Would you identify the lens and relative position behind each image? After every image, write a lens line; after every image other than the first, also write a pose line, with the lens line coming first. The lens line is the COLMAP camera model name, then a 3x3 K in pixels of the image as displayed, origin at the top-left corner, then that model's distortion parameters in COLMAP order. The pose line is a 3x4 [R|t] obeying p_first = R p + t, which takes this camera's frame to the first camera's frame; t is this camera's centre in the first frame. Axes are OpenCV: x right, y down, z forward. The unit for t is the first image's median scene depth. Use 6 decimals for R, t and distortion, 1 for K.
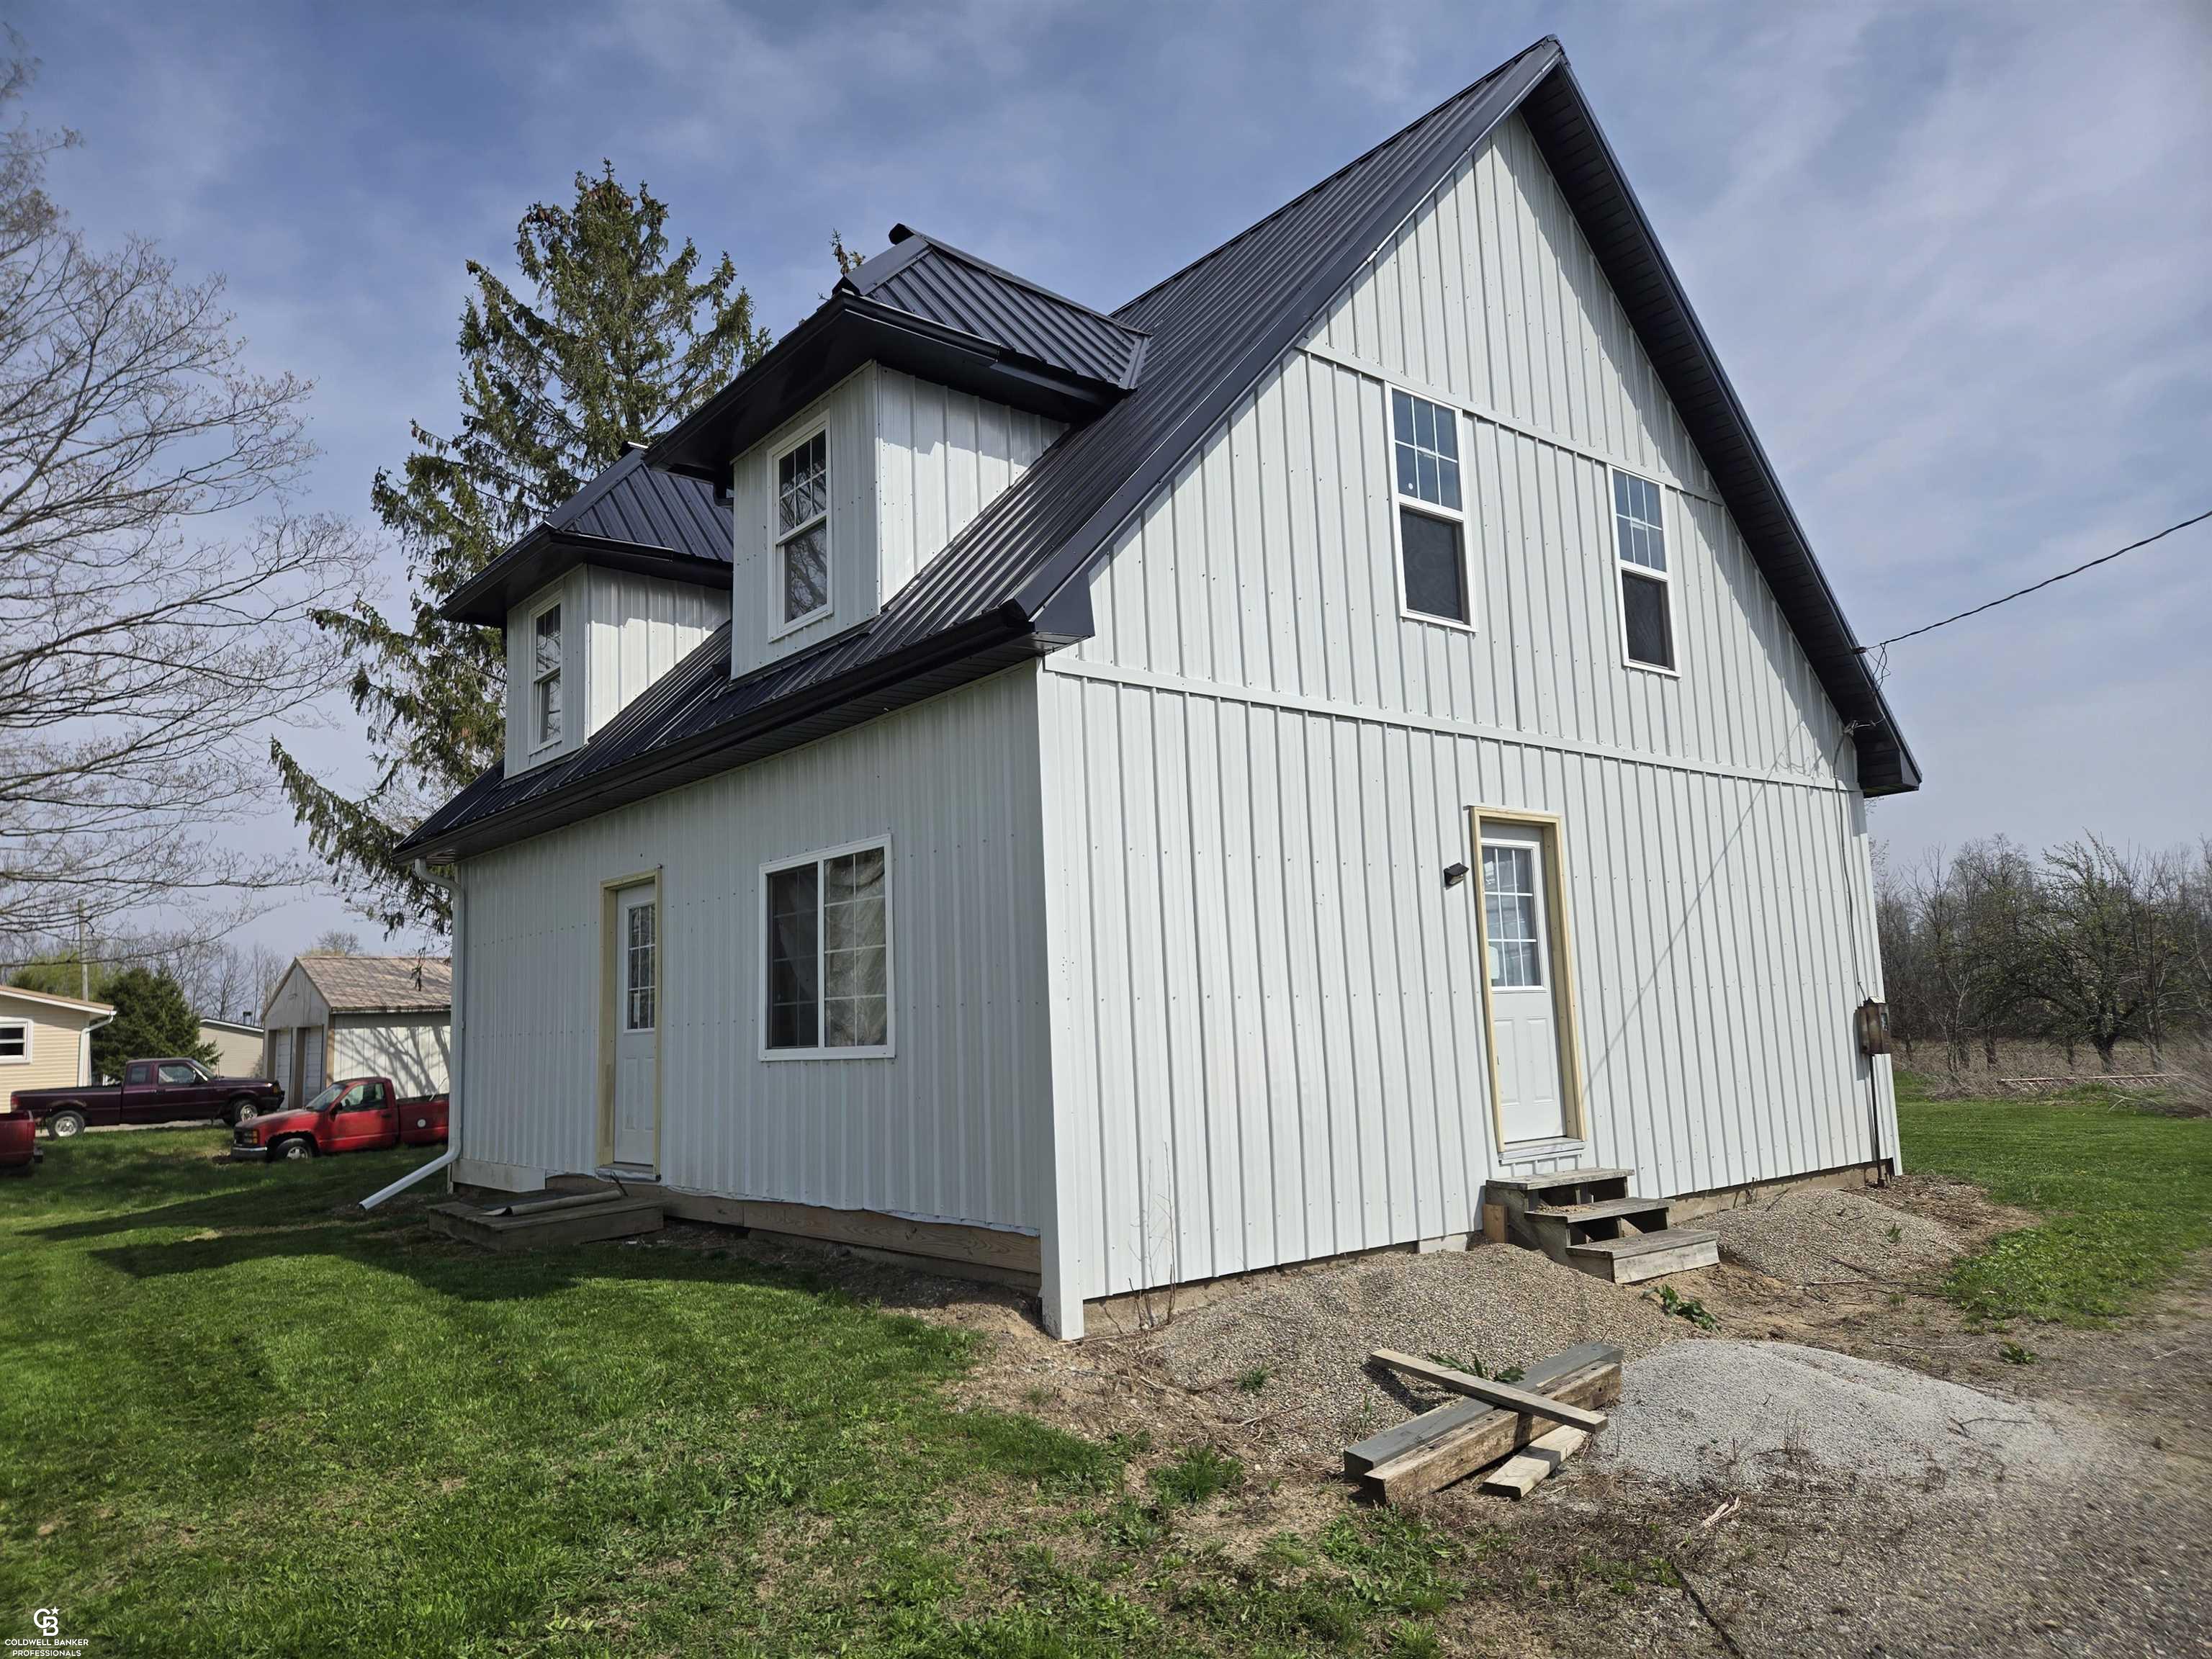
lens RADIAL K [[1529.2, 0, 1106.0], [0, 1529.2, 829.5], [0, 0, 1]] dist [0.000361, -0.003754]
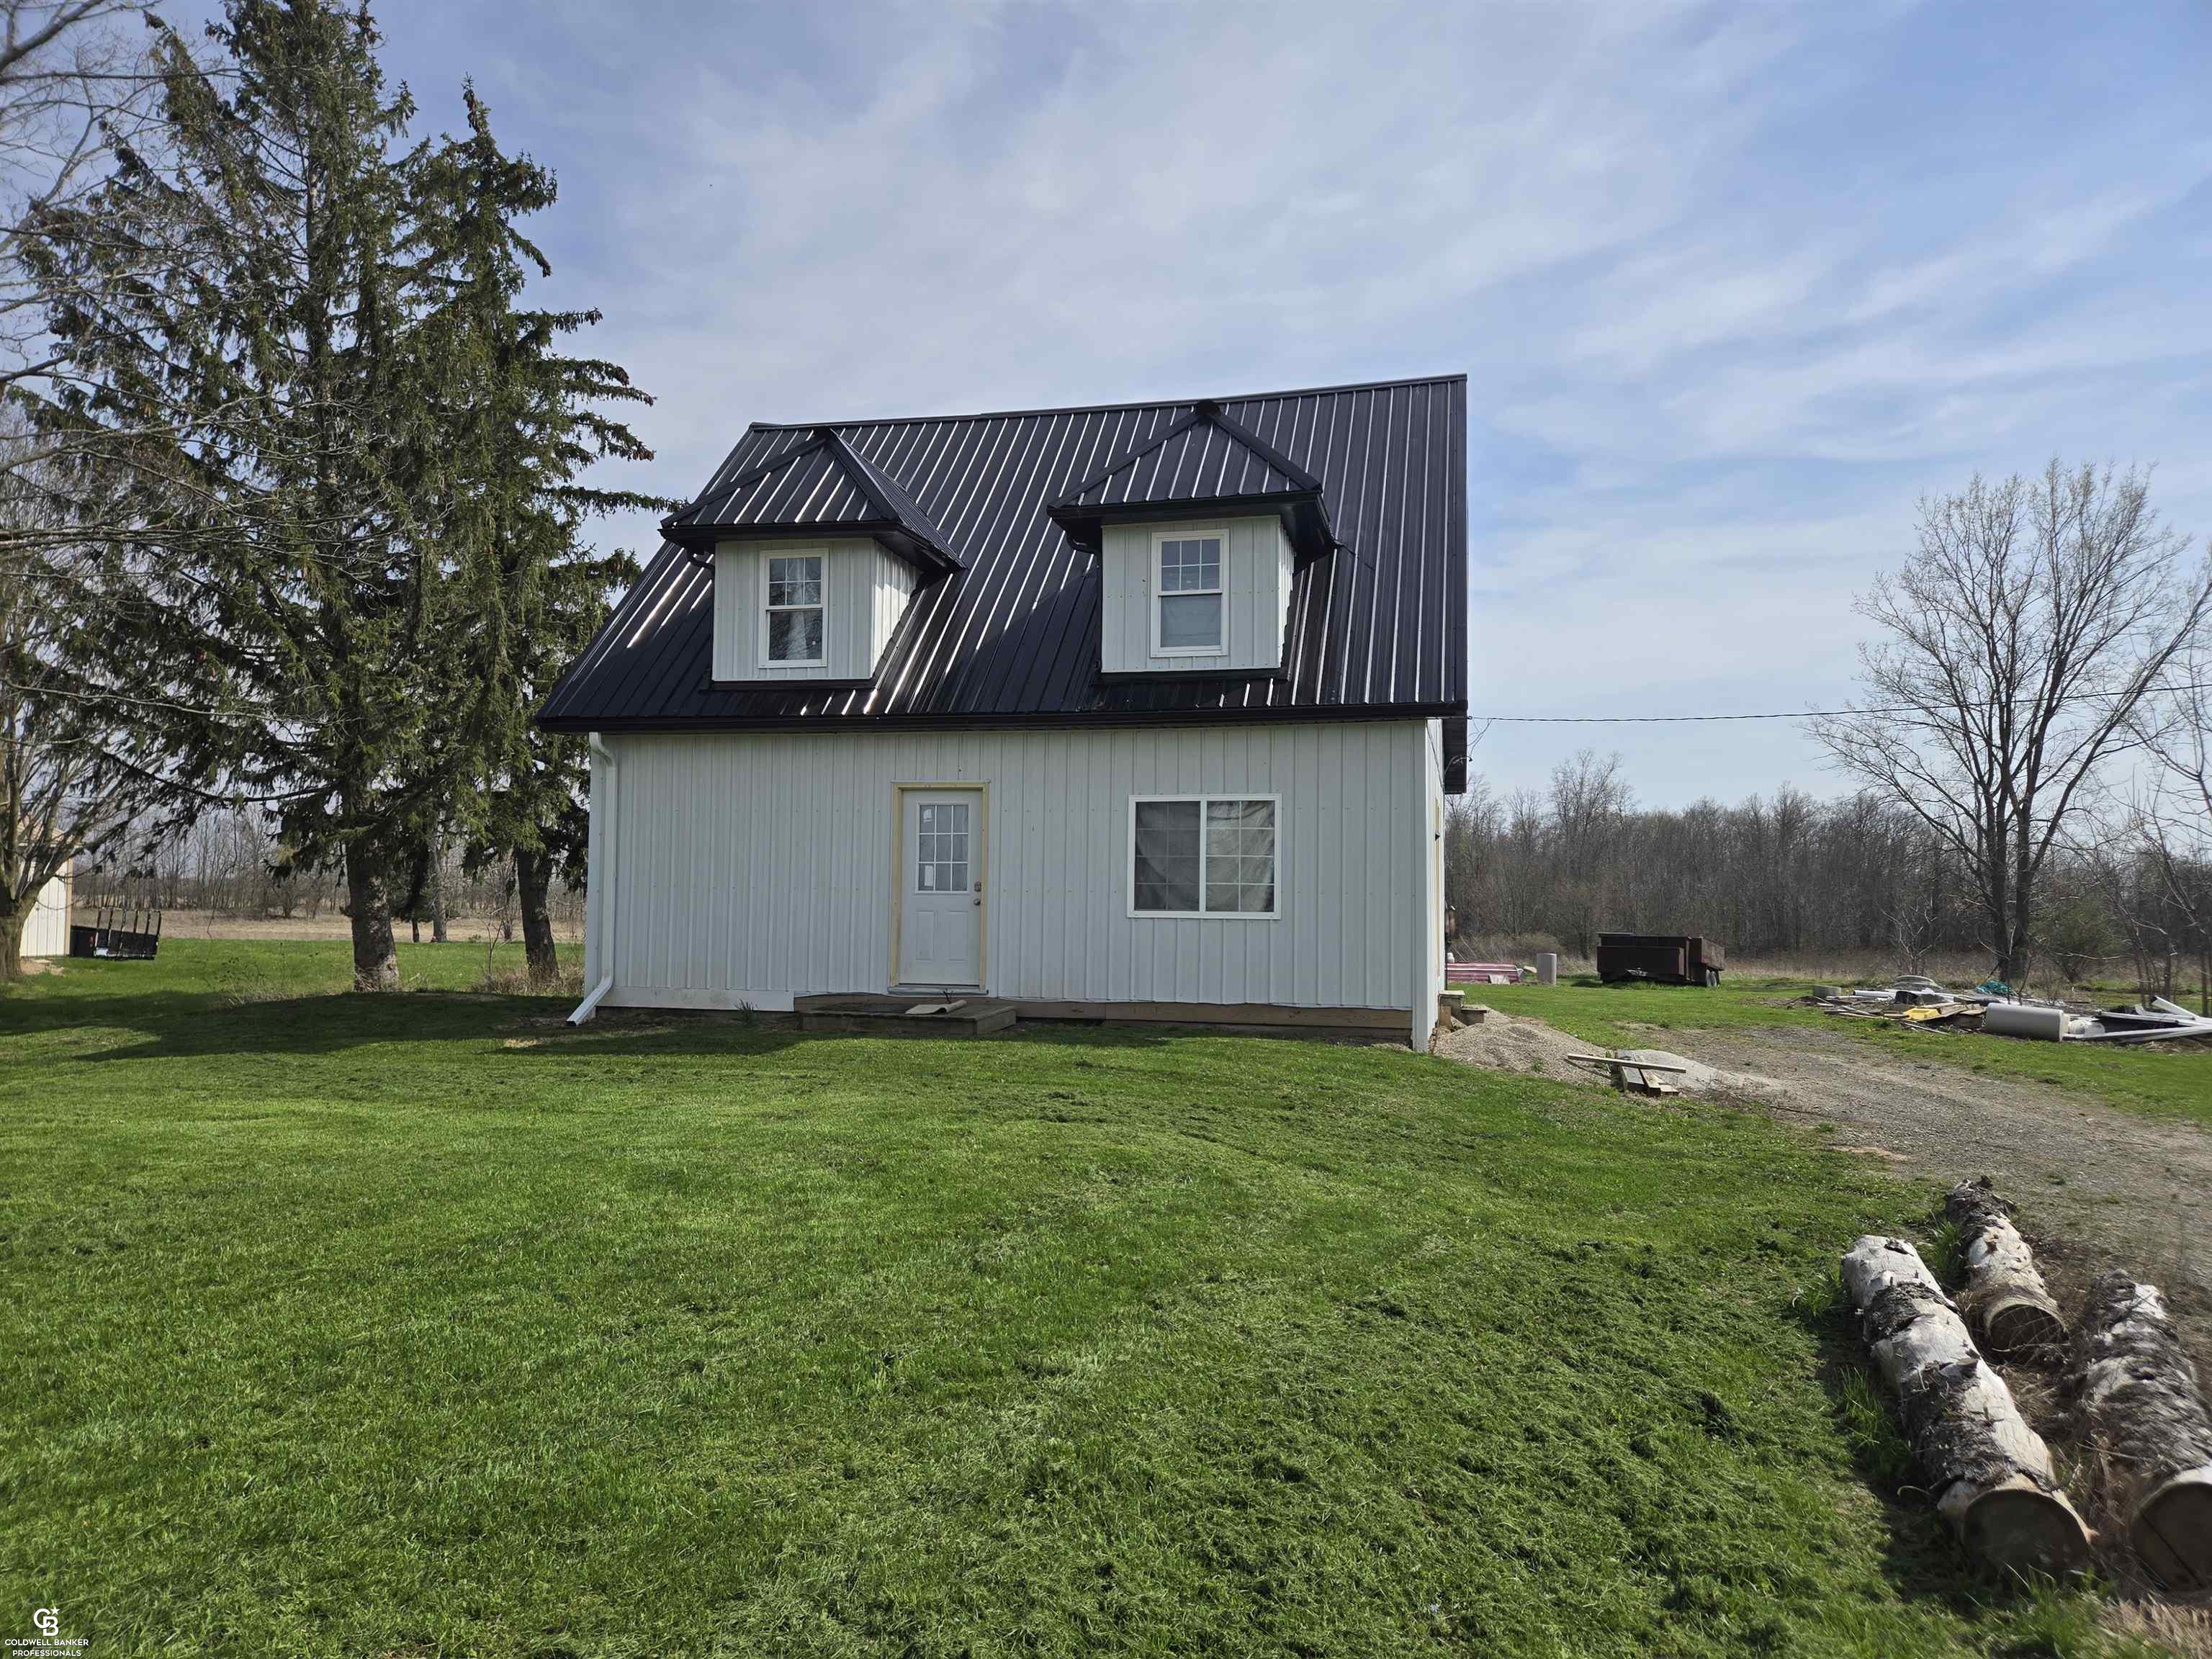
lens RADIAL K [[1529.2, 0, 1106.0], [0, 1529.2, 829.5], [0, 0, 1]] dist [0.000361, -0.003754]
pose [[0.800777, 0.050886, 0.596797, -1.196026], [-0.111488, 0.991635, 0.065042, -0.042586], [-0.588495, -0.118620, 0.799752, -0.260919]]
